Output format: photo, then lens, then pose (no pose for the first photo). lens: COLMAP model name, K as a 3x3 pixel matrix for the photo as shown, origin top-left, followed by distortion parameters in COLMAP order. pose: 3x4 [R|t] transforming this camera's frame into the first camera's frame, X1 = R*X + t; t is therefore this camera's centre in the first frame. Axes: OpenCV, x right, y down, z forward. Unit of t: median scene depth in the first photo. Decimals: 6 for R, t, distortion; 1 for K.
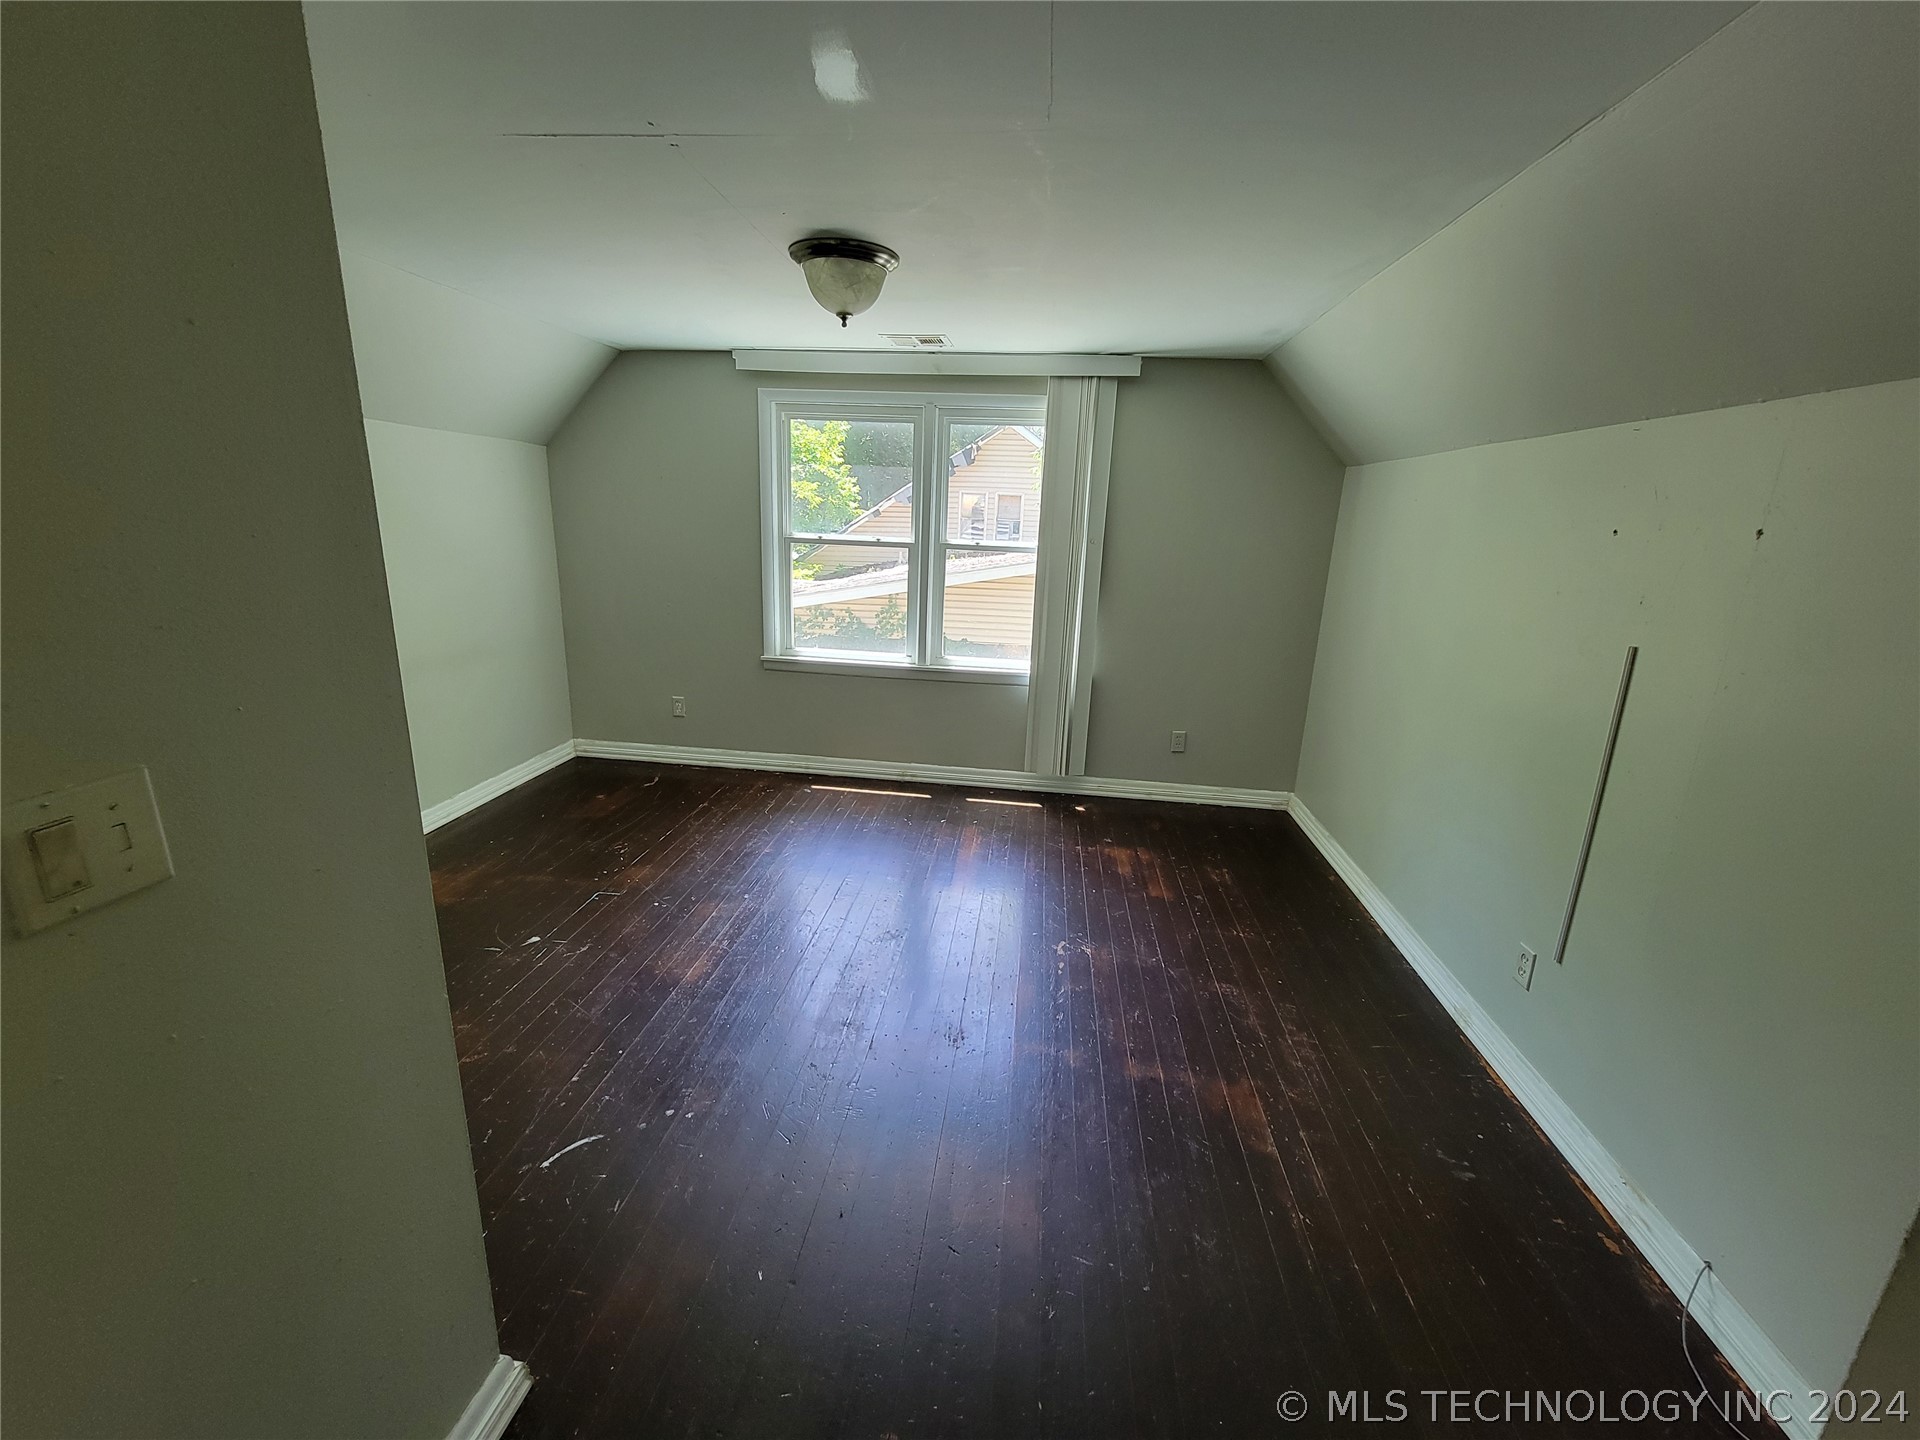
lens RADIAL K [[780.0, 0, 963.2], [0, 780.0, 724.3], [0, 0, 1]] dist [-0.003369, 0.000269]
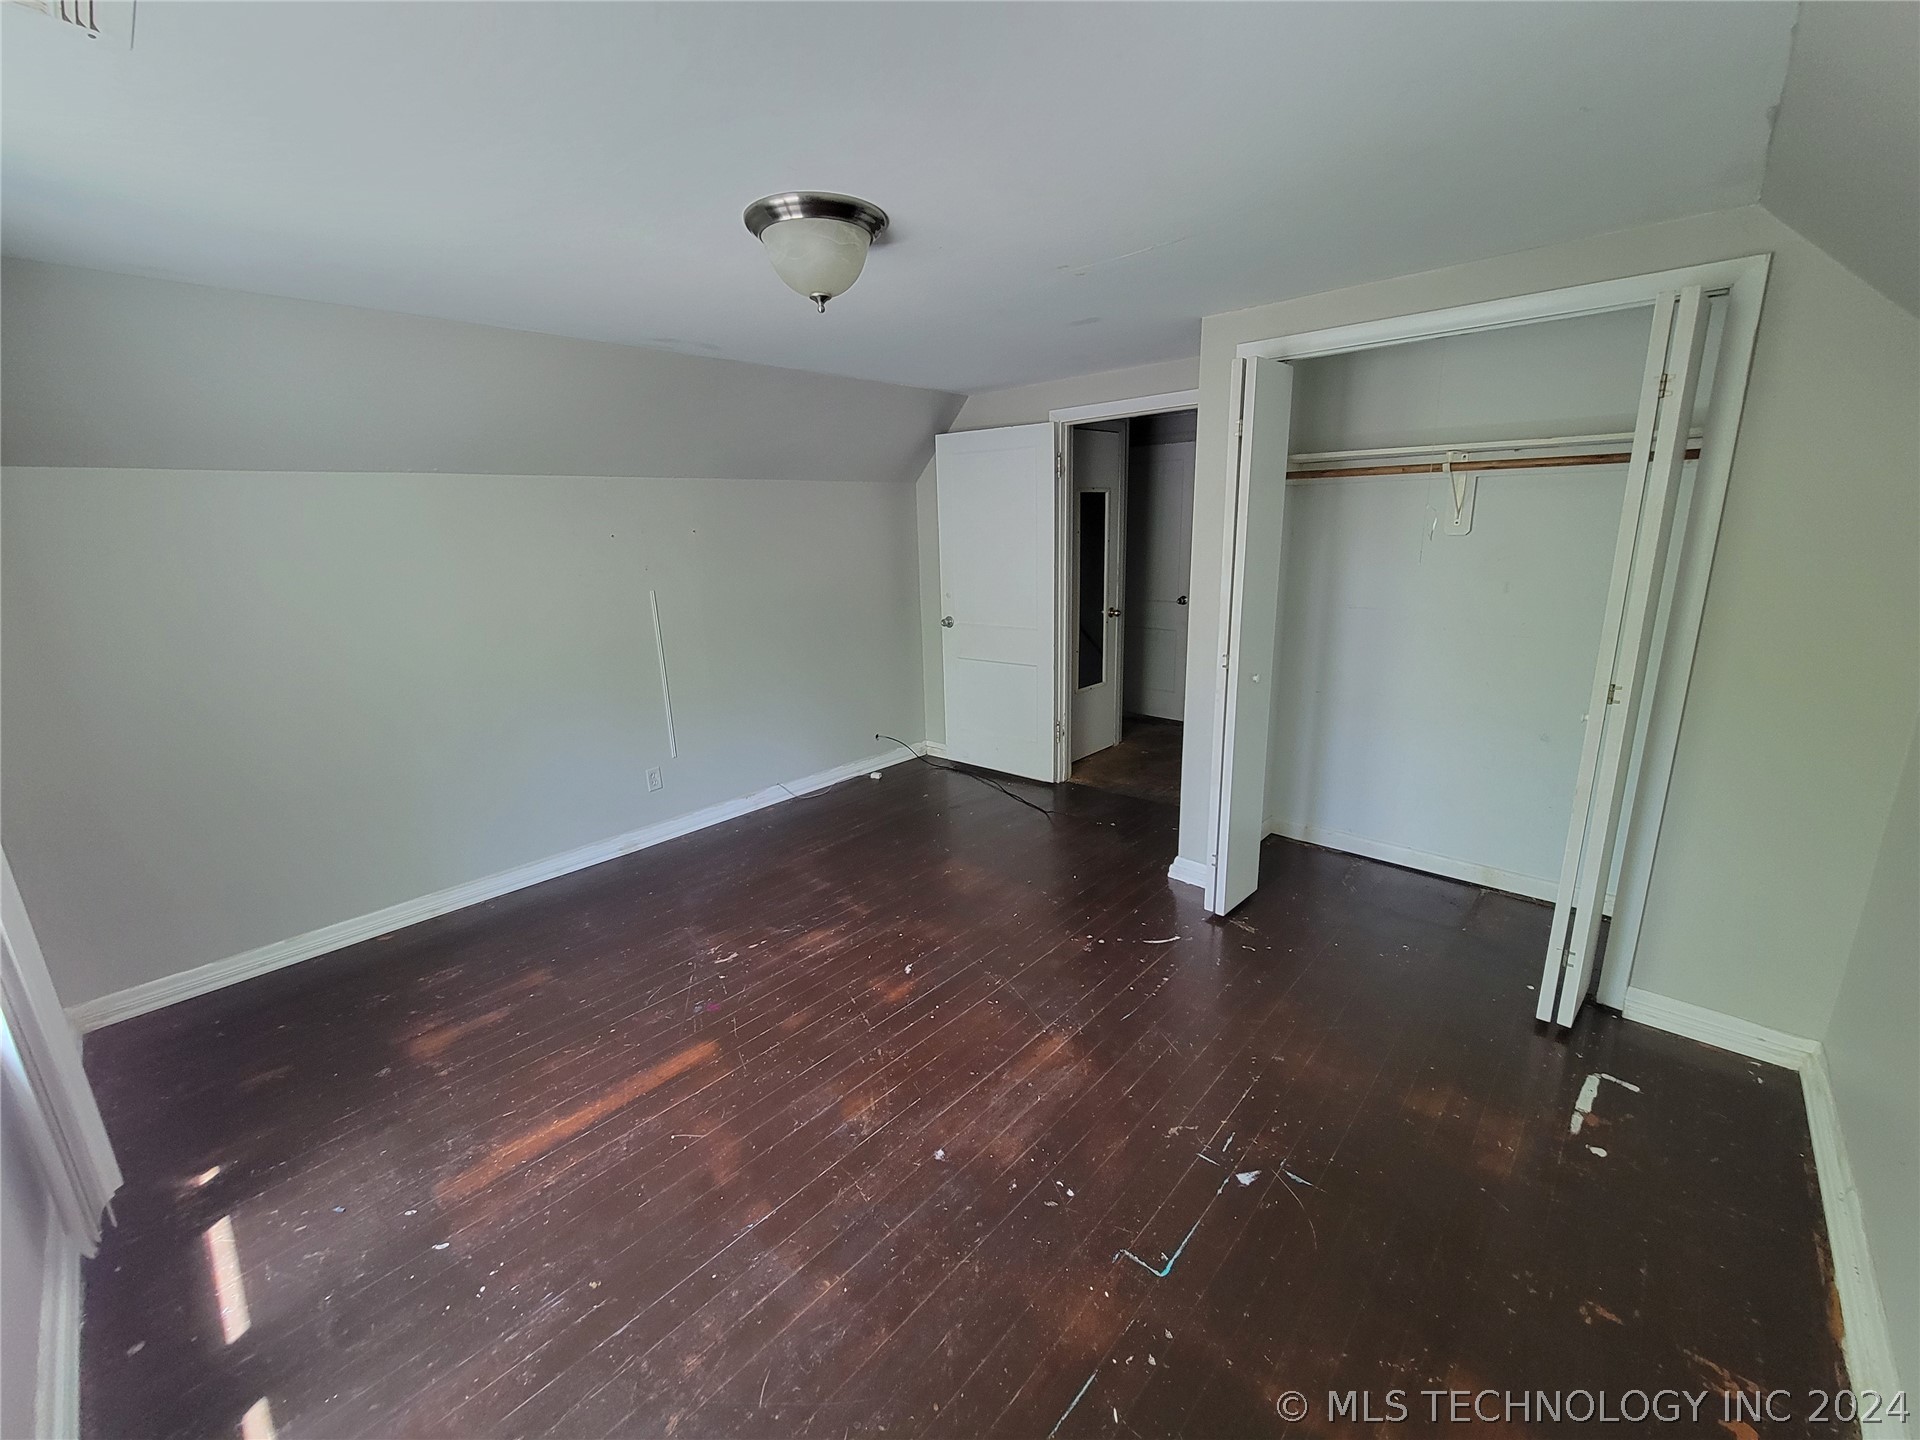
lens RADIAL K [[780.0, 0, 958.9], [0, 780.0, 718.9], [0, 0, 1]] dist [-0.003369, 0.000269]
pose [[-0.808805, -0.164787, 0.564518, -0.725266], [0.148649, 0.871478, 0.467365, -0.471626], [-0.568980, 0.461922, -0.680360, 1.546984]]
